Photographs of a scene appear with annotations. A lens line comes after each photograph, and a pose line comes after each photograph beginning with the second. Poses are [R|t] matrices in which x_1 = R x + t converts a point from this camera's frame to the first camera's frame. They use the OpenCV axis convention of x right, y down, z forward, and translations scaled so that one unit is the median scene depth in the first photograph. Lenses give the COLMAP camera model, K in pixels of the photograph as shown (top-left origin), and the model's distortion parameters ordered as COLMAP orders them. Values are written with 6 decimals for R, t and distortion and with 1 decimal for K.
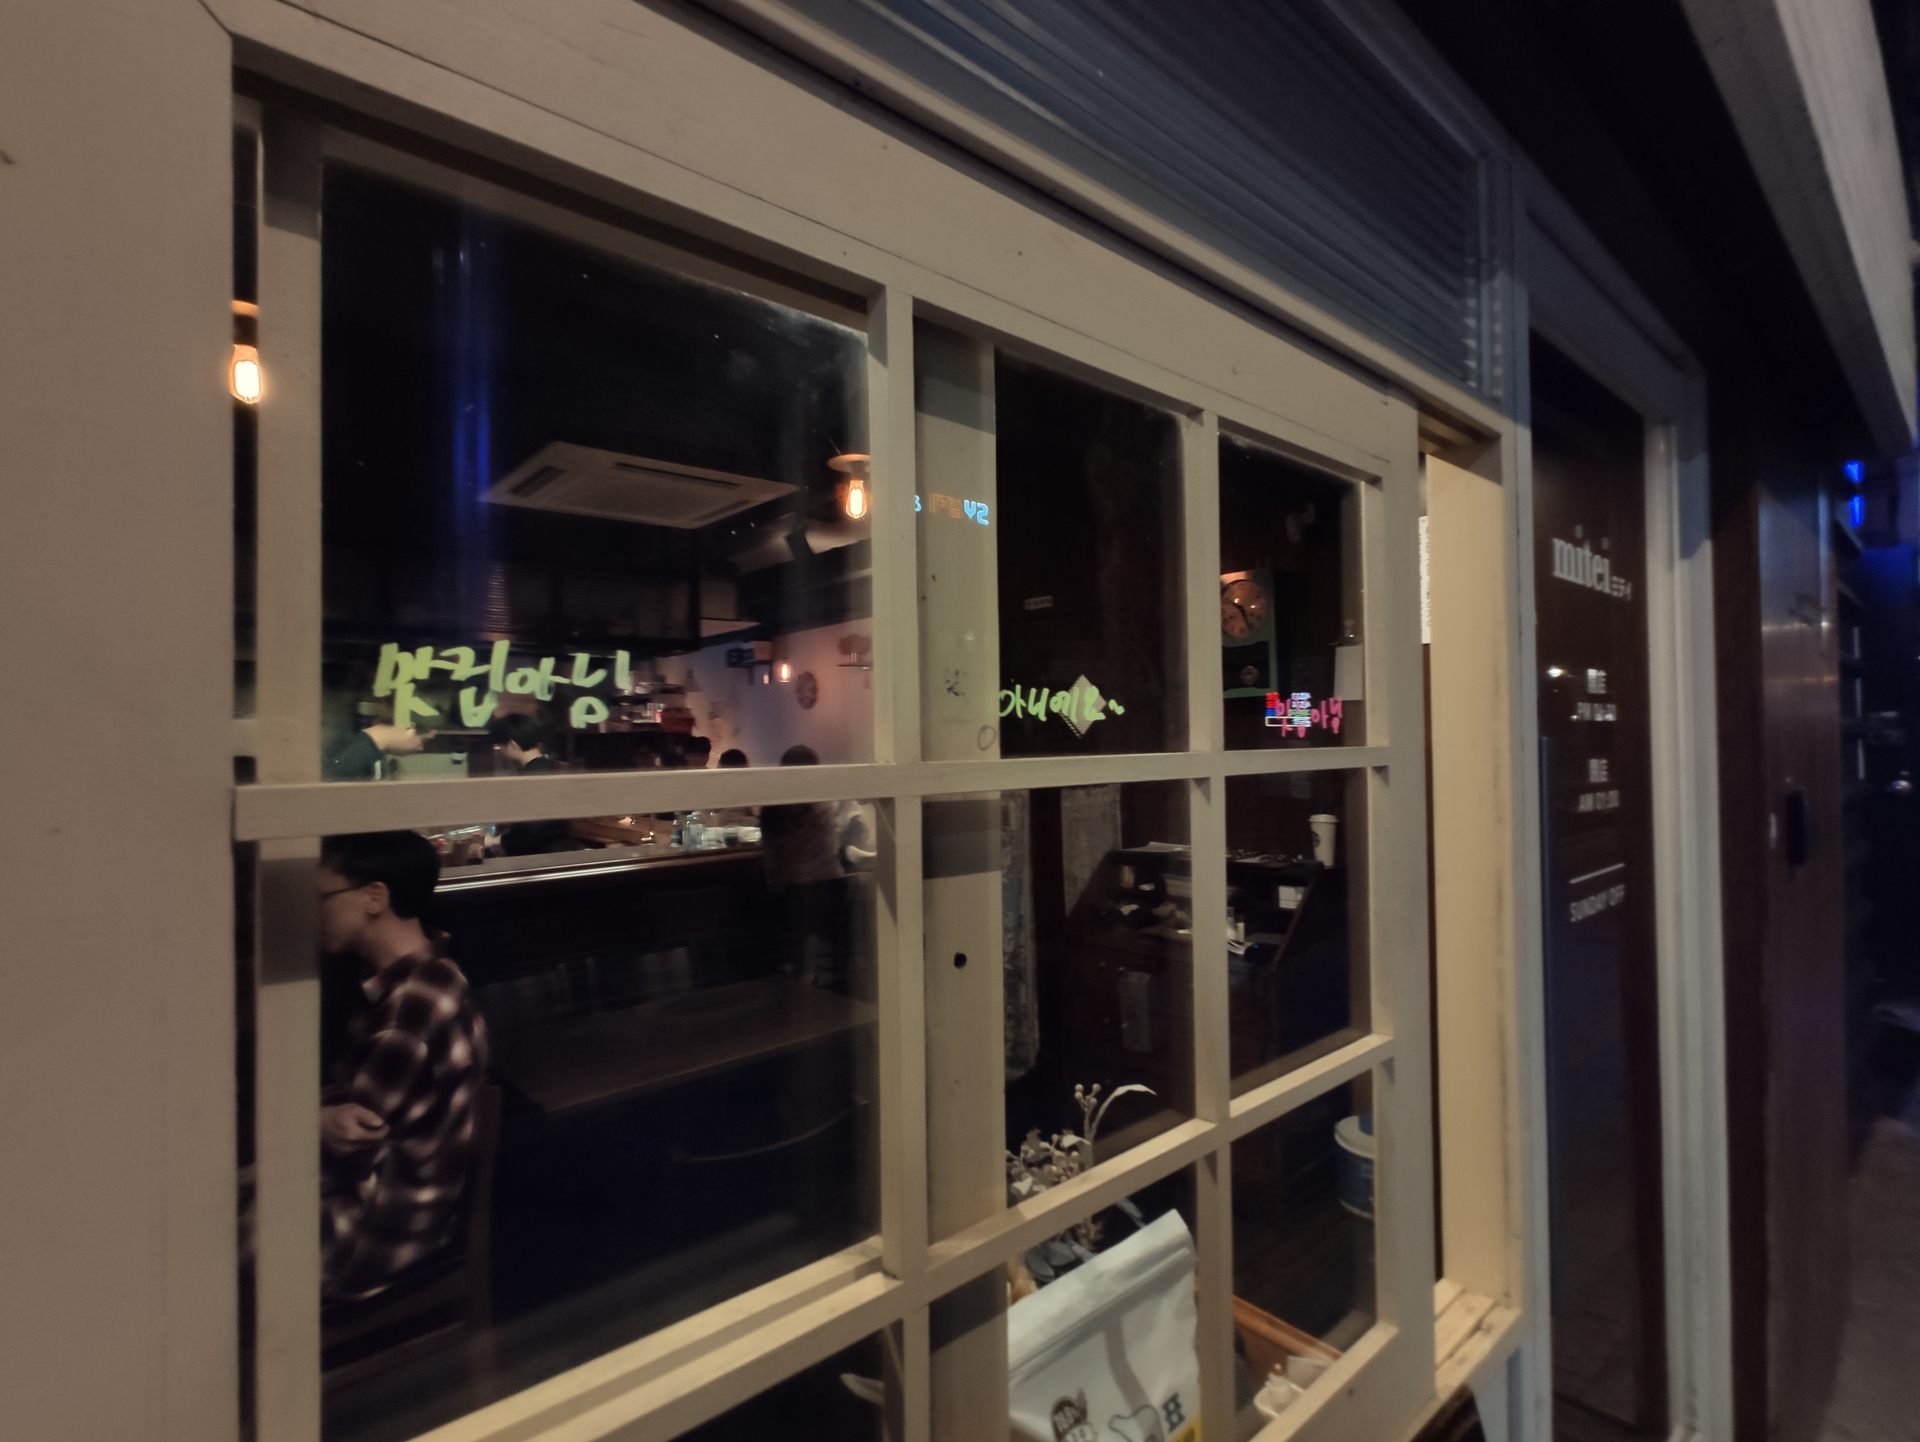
lens RADIAL K [[925.1, 0, 963.9], [0, 925.1, 719.6], [0, 0, 1]] dist [0.000150, -0.000020]
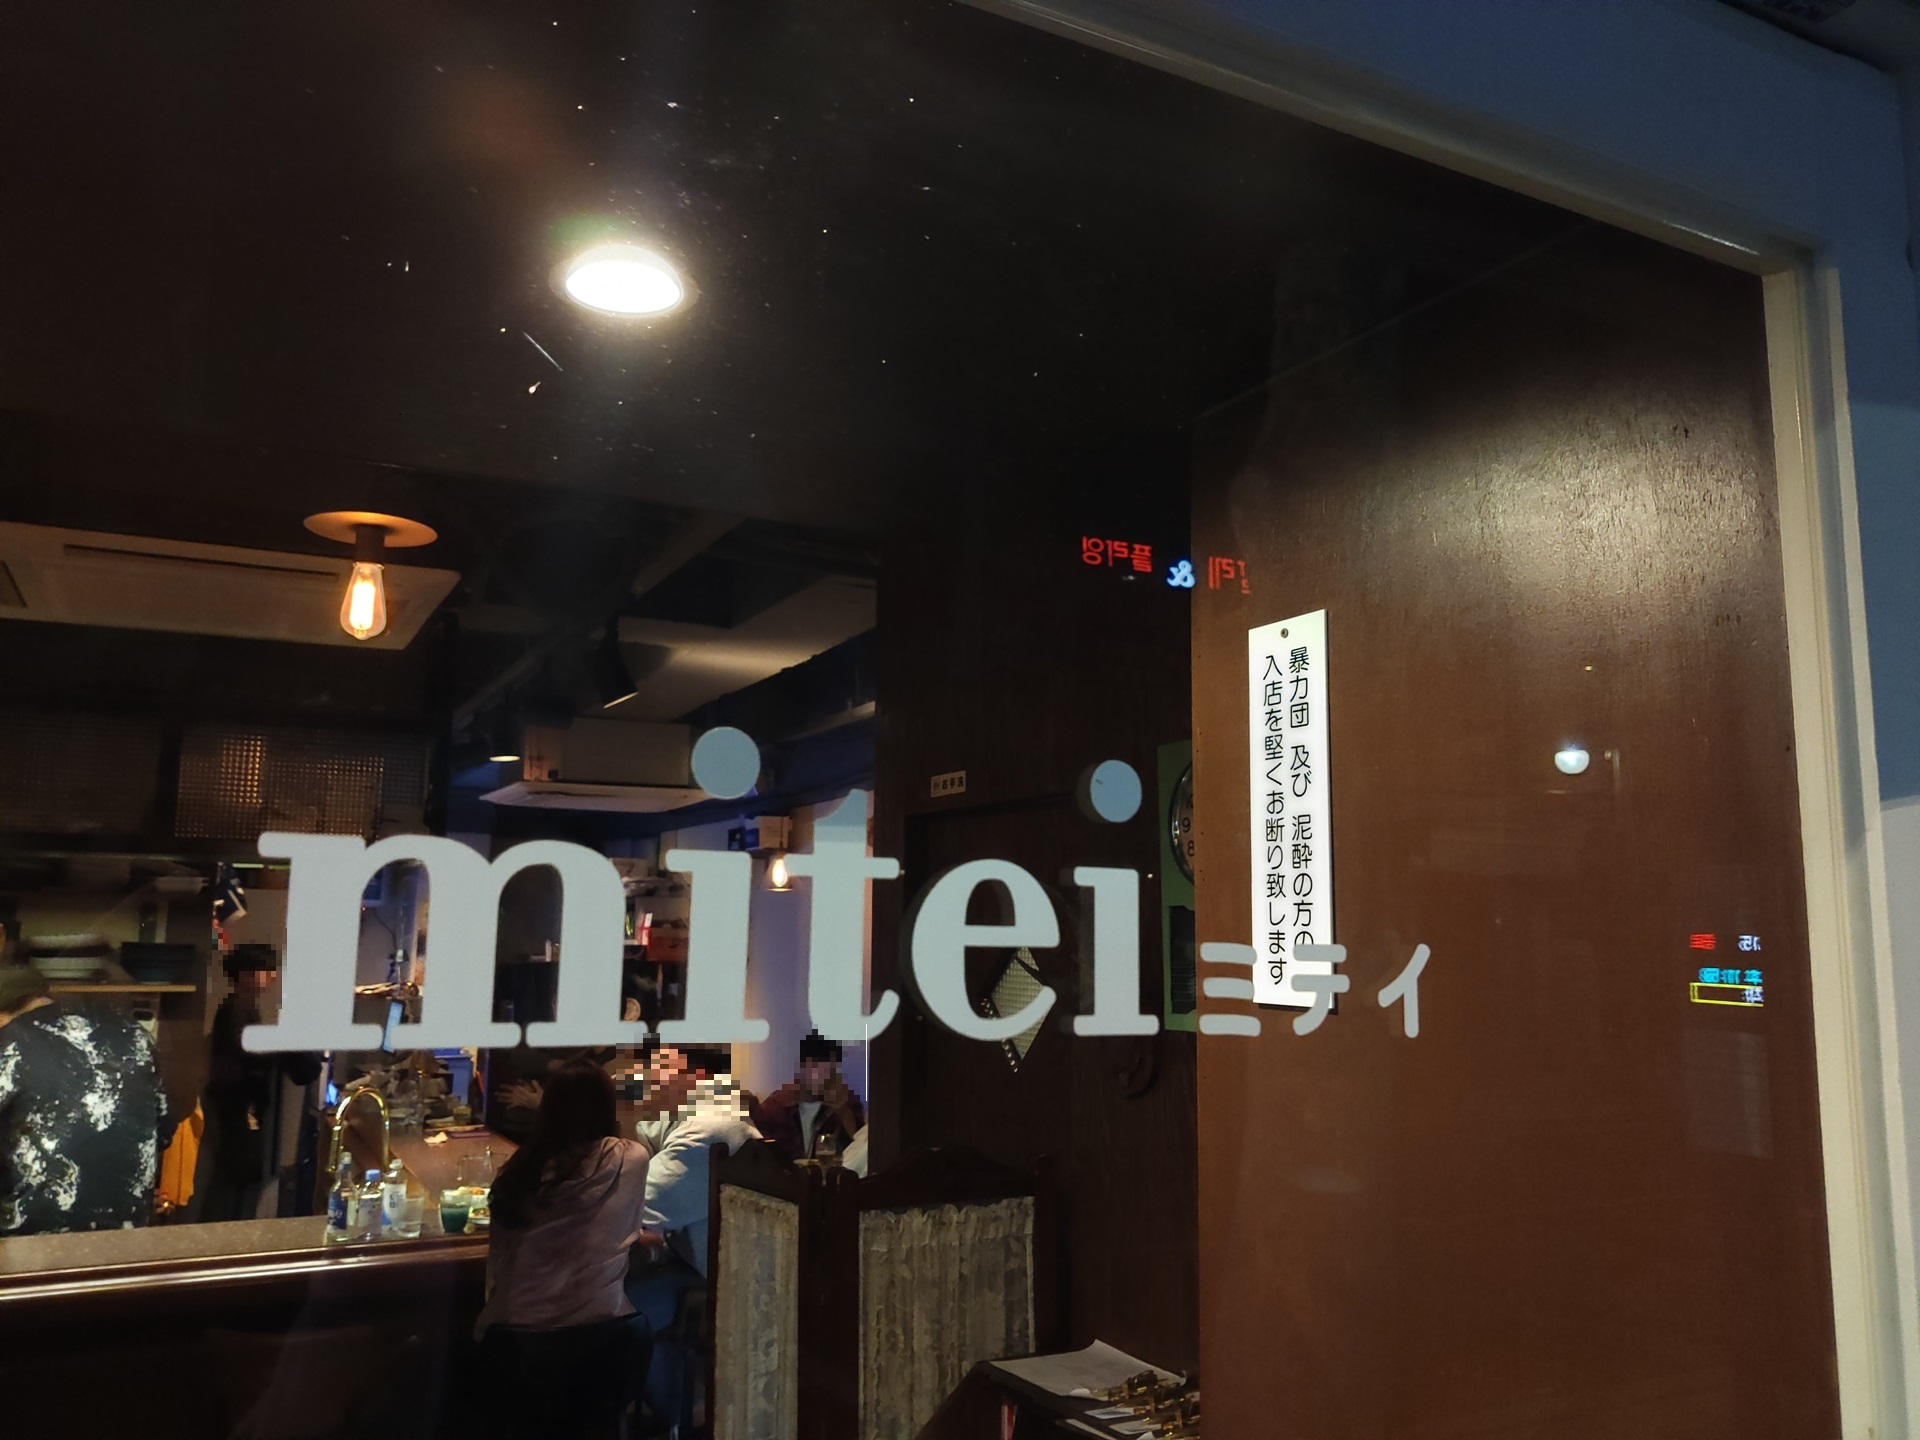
lens RADIAL K [[1492.2, 0, 955.8], [0, 1492.2, 728.2], [0, 0, 1]] dist [0.025639, -0.000268]
pose [[0.968802, -0.009665, -0.247646, 0.256321], [-0.021016, 0.992437, -0.120947, -0.055033], [0.246942, 0.122378, 0.961272, 0.216974]]
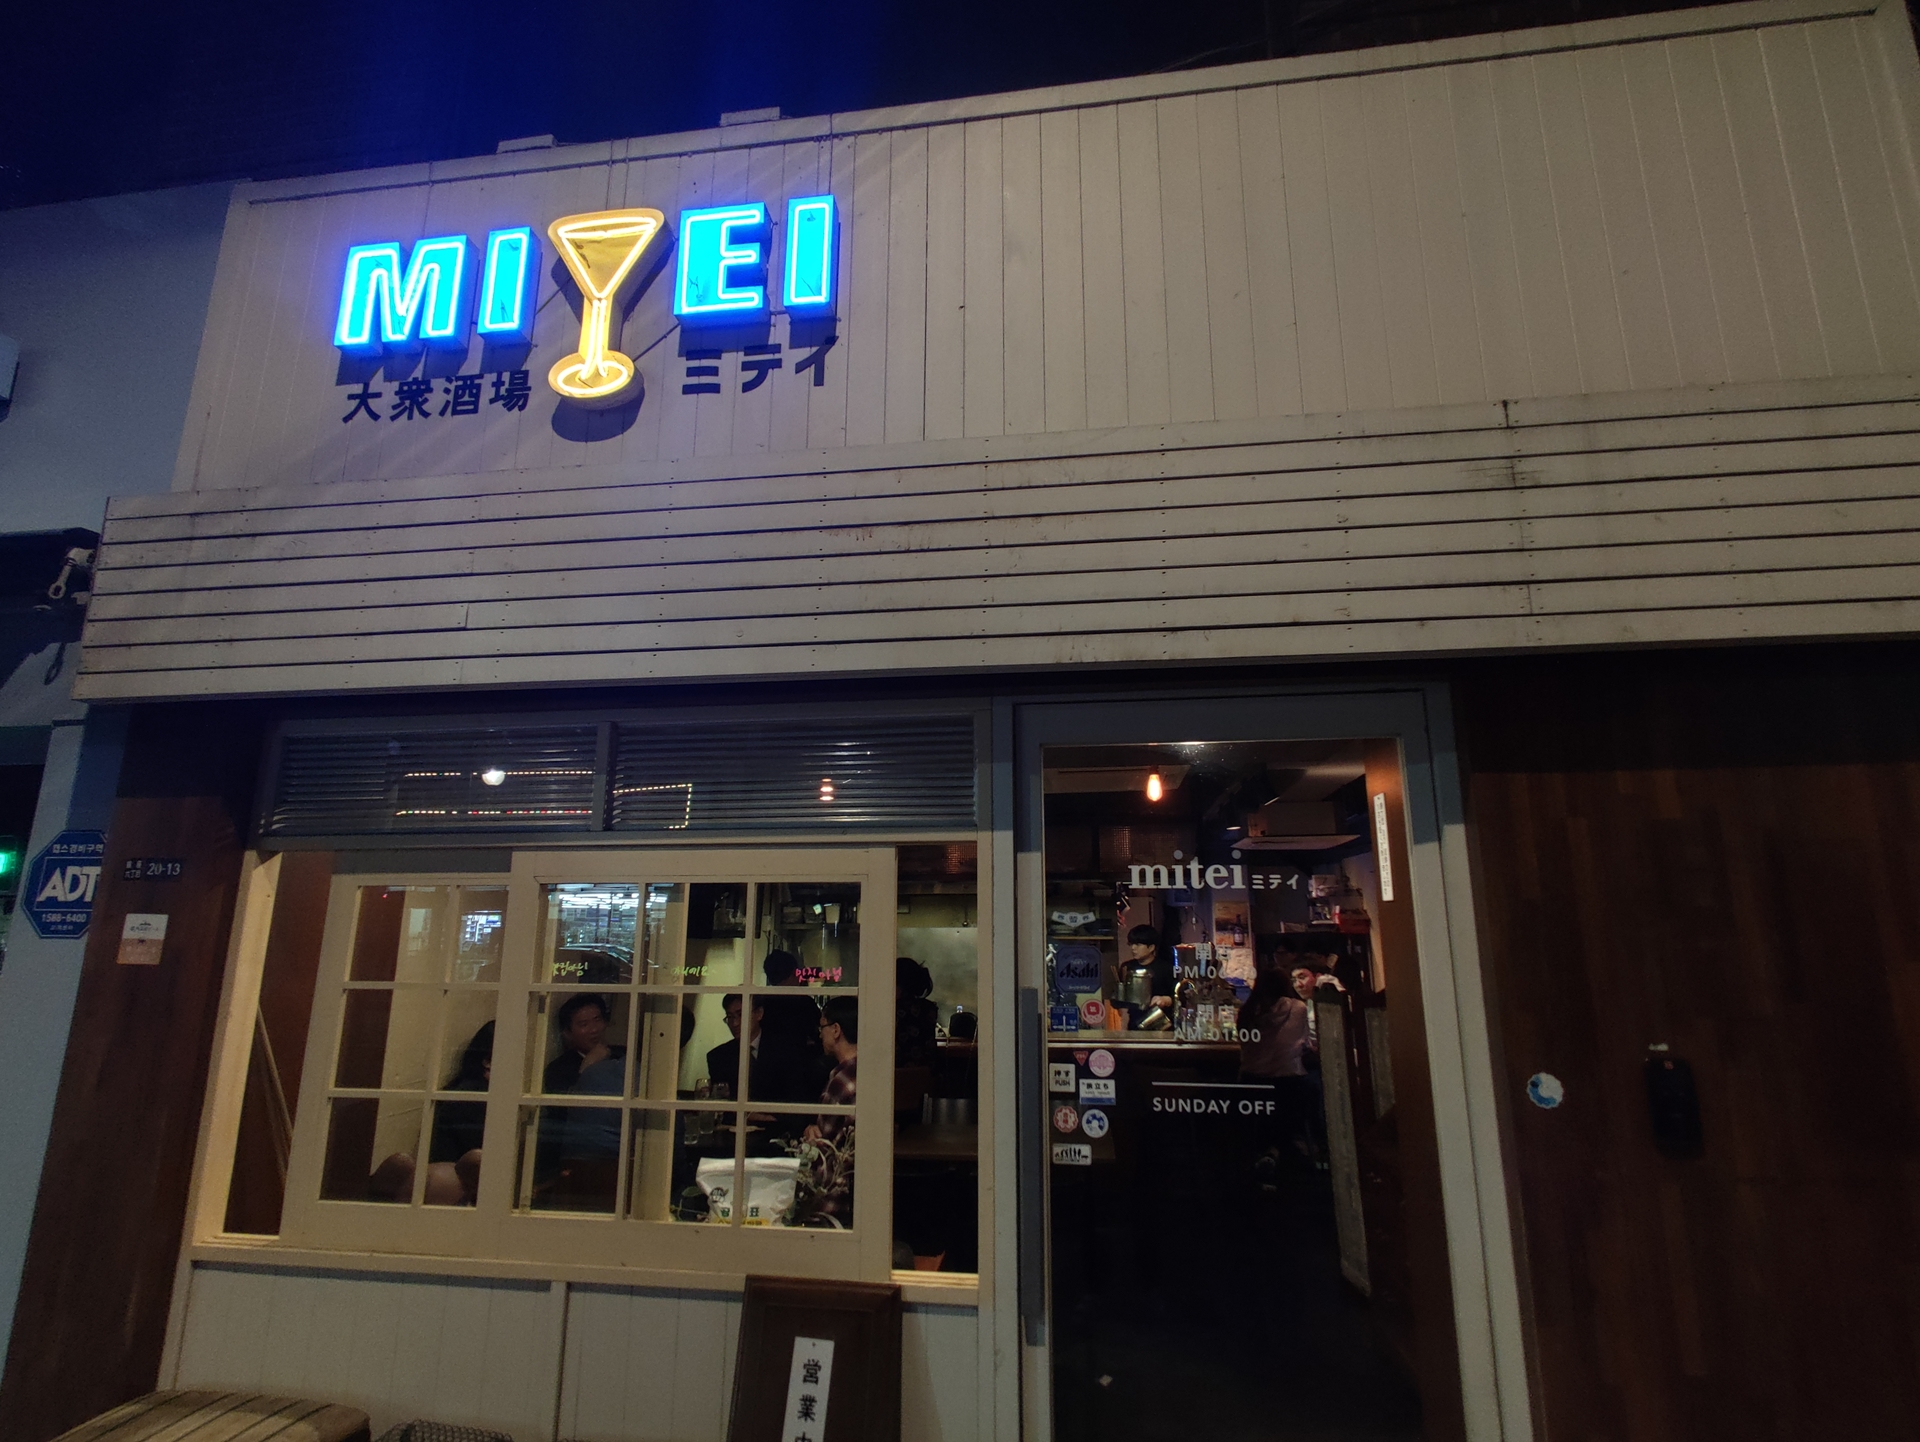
lens RADIAL K [[925.1, 0, 961.3], [0, 925.1, 717.9], [0, 0, 1]] dist [0.000150, -0.000020]
pose [[0.647739, -0.153490, -0.746241, 0.519216], [0.001205, 0.979701, -0.200463, -0.037039], [0.761862, 0.128949, 0.634775, -0.100648]]
